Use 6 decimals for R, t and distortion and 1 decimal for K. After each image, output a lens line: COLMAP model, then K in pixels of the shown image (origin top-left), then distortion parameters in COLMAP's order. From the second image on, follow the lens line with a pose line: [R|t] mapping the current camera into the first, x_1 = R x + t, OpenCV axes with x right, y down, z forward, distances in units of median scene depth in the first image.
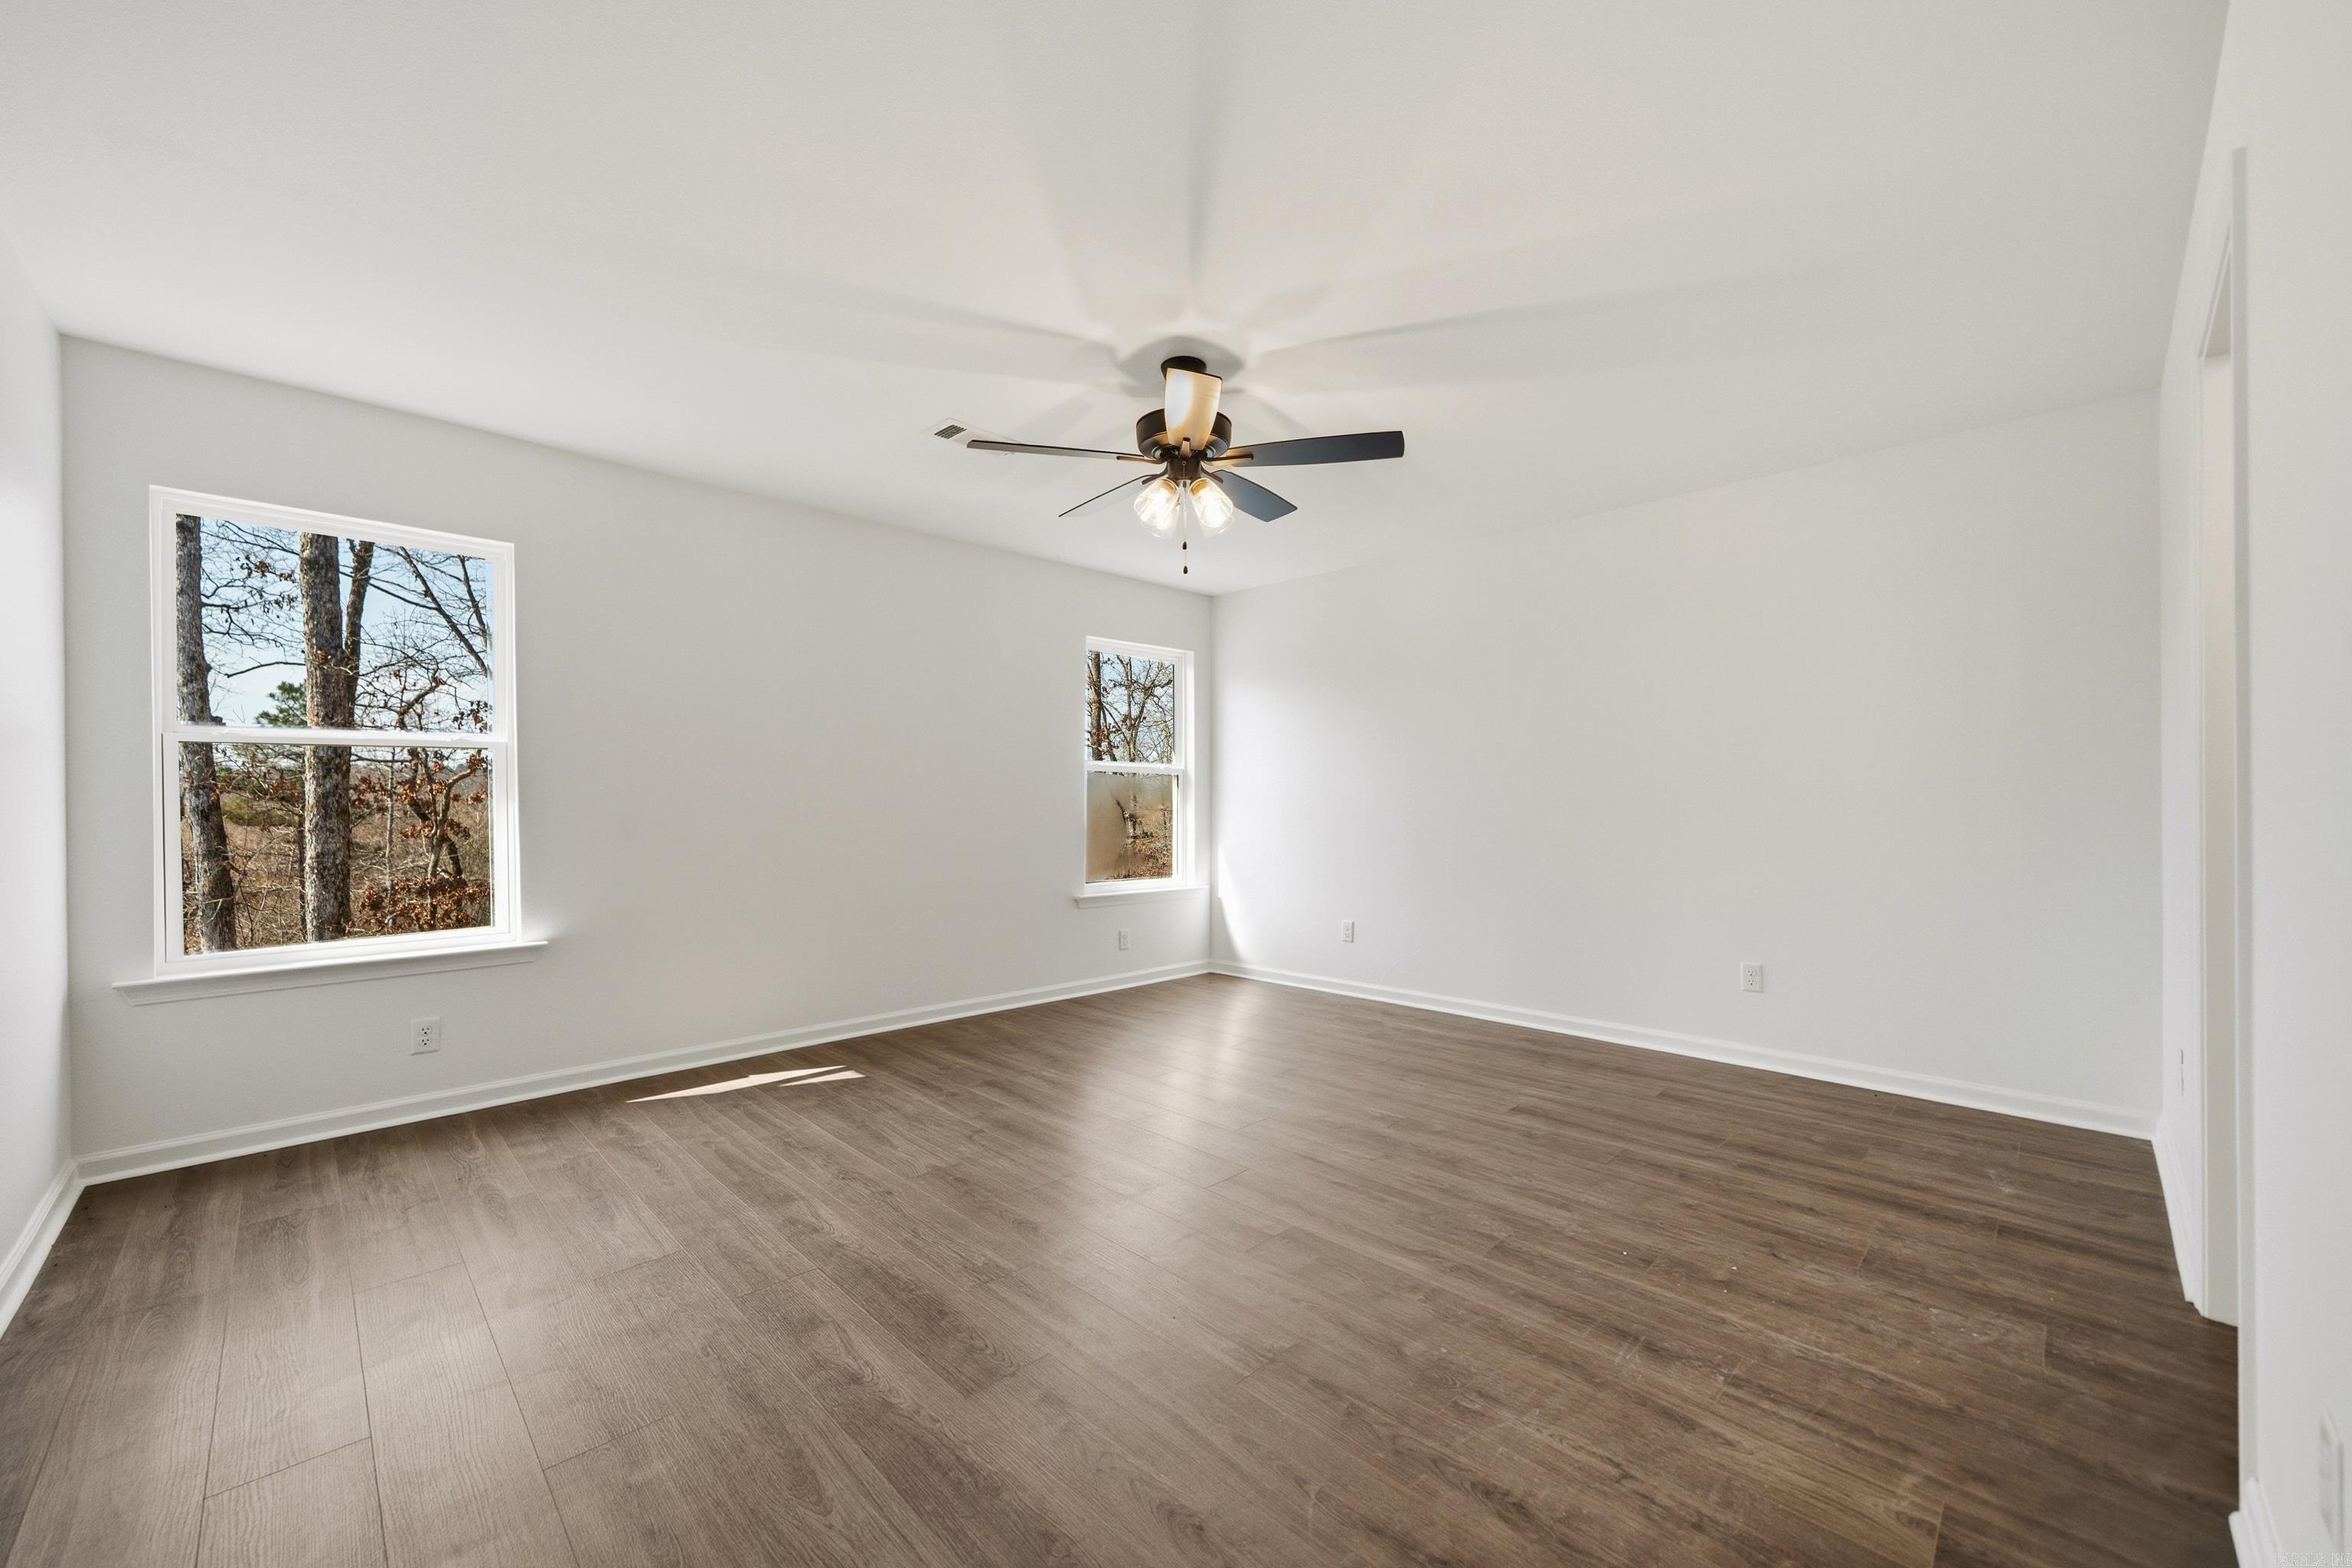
lens RADIAL K [[893.5, 0, 1164.8], [0, 893.5, 784.6], [0, 0, 1]] dist [0.000045, 0.000139]
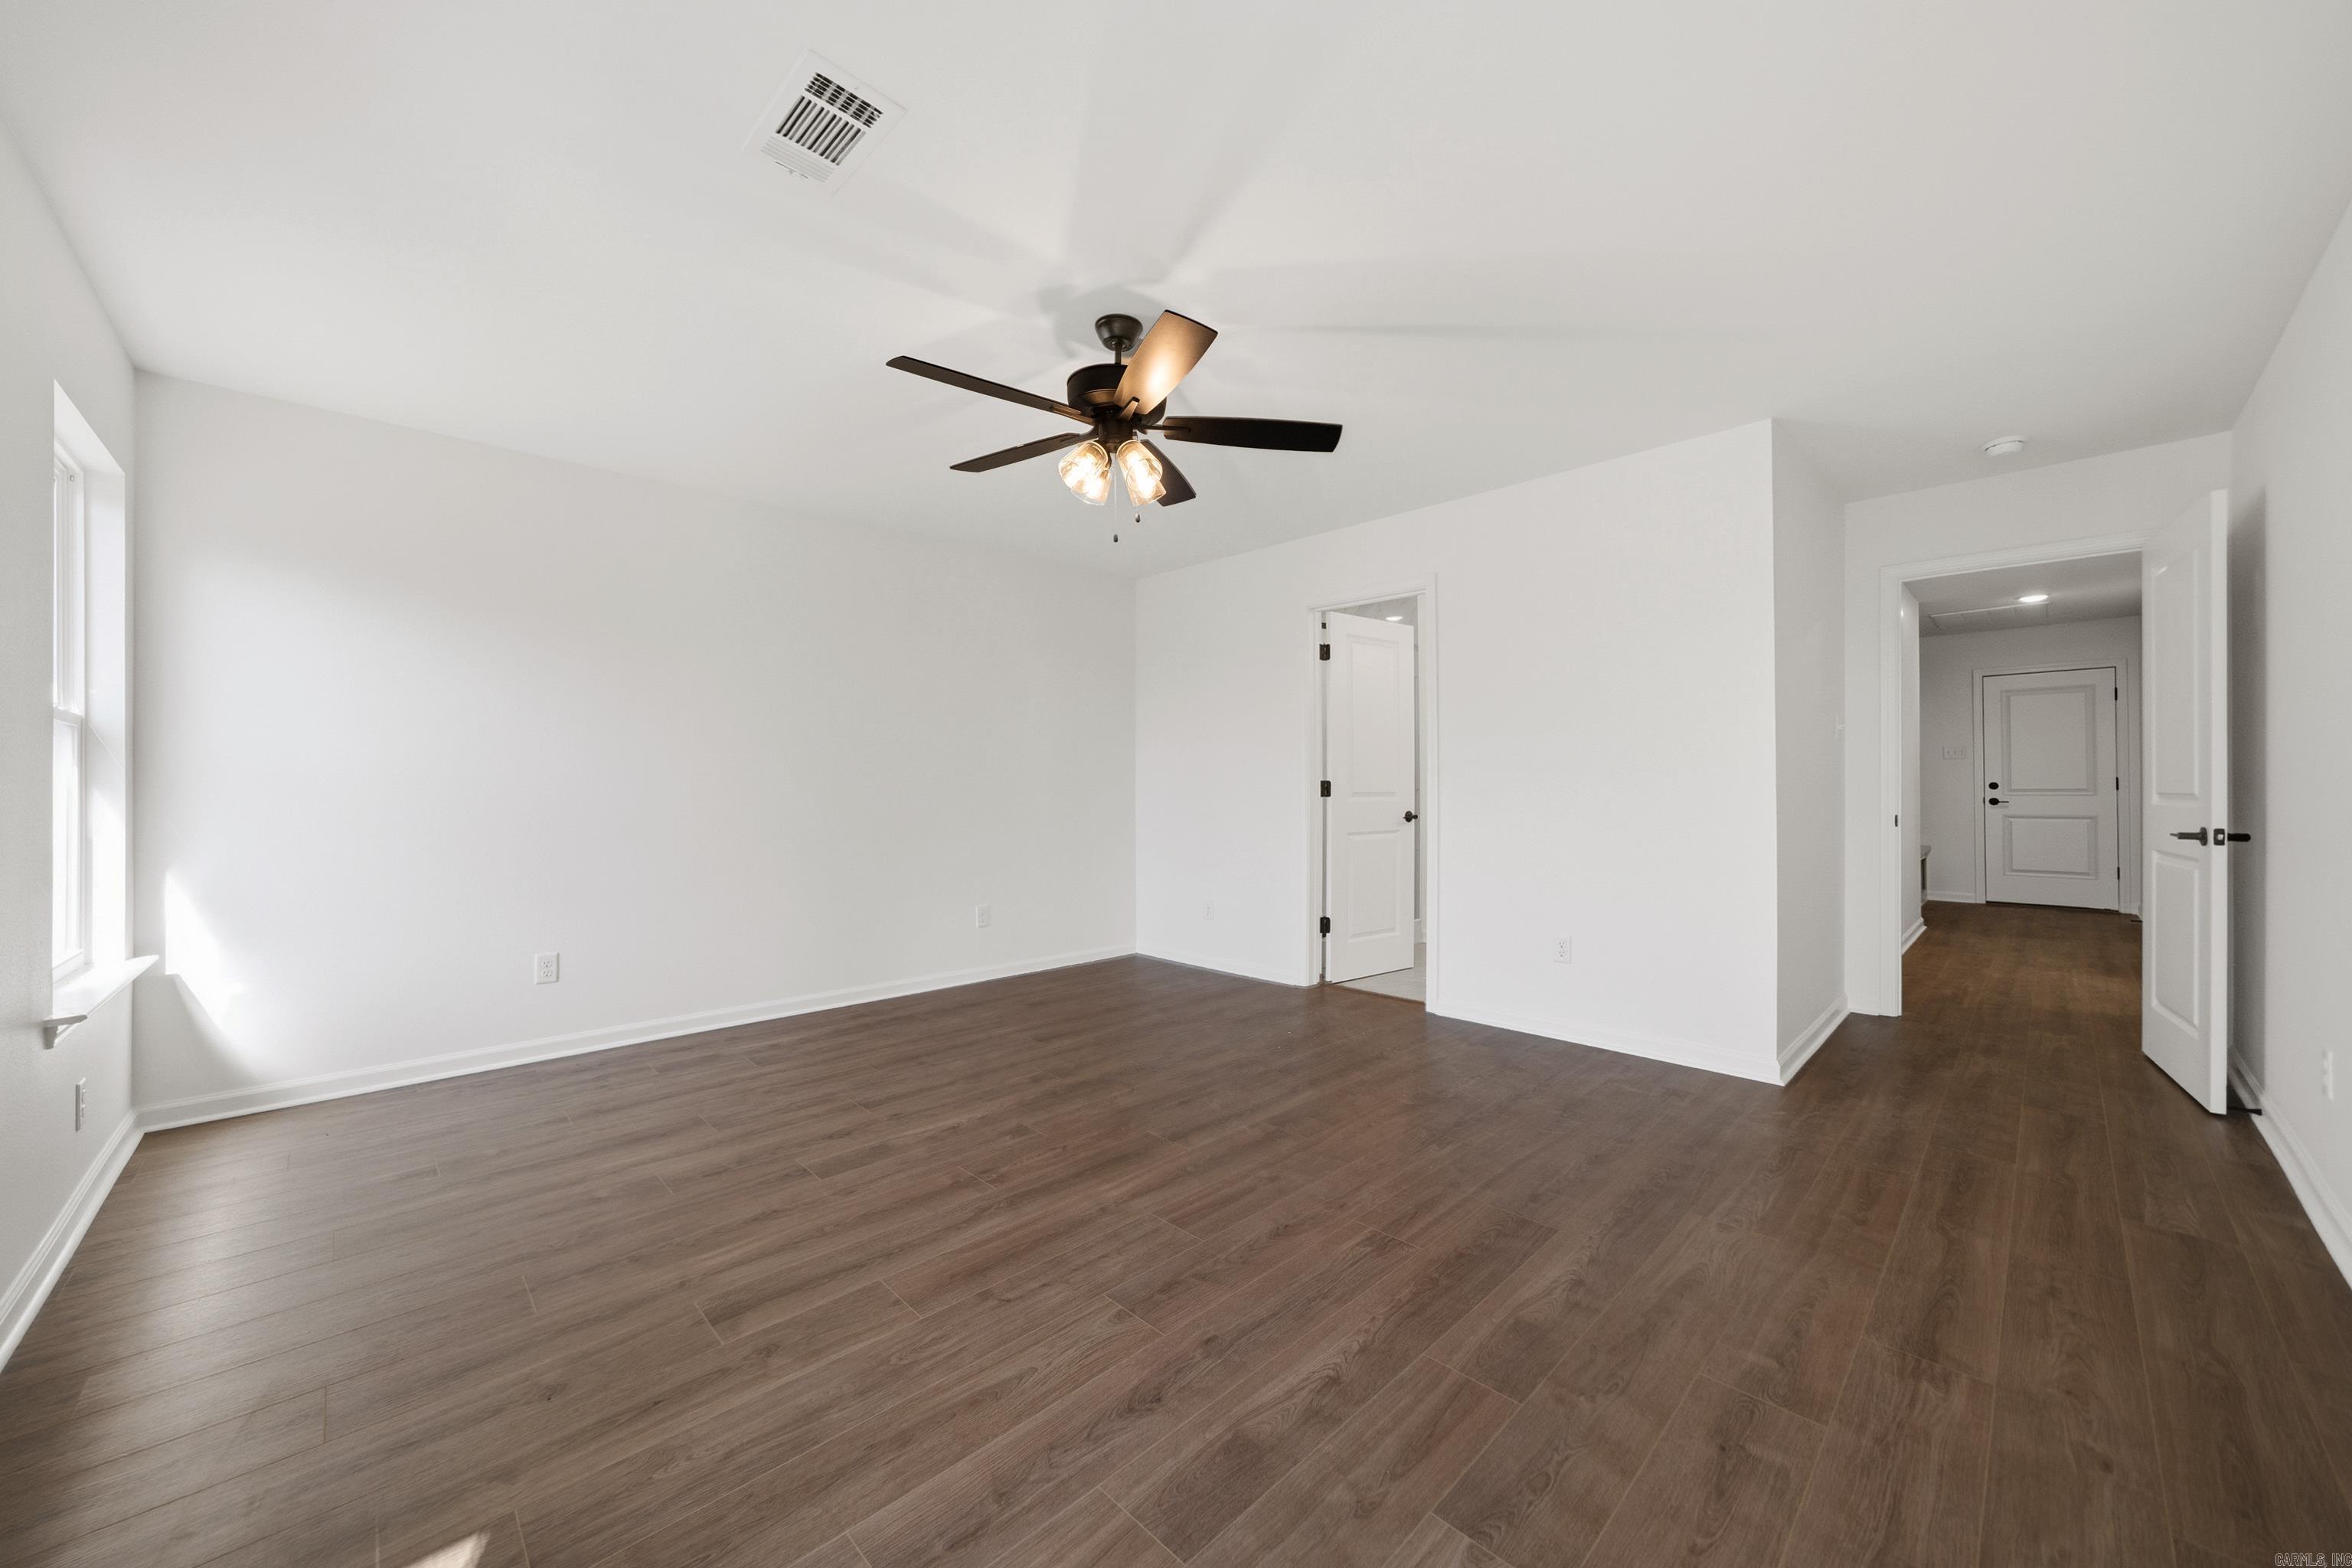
lens RADIAL K [[853.6, 0, 1182.3], [0, 853.6, 790.5], [0, 0, 1]] dist [-0.000062, 0.000049]
pose [[-0.012061, 0.005848, 0.999910, -0.763451], [-0.023599, 0.999703, -0.006132, 0.023152], [-0.999649, -0.023671, -0.011919, 0.808152]]
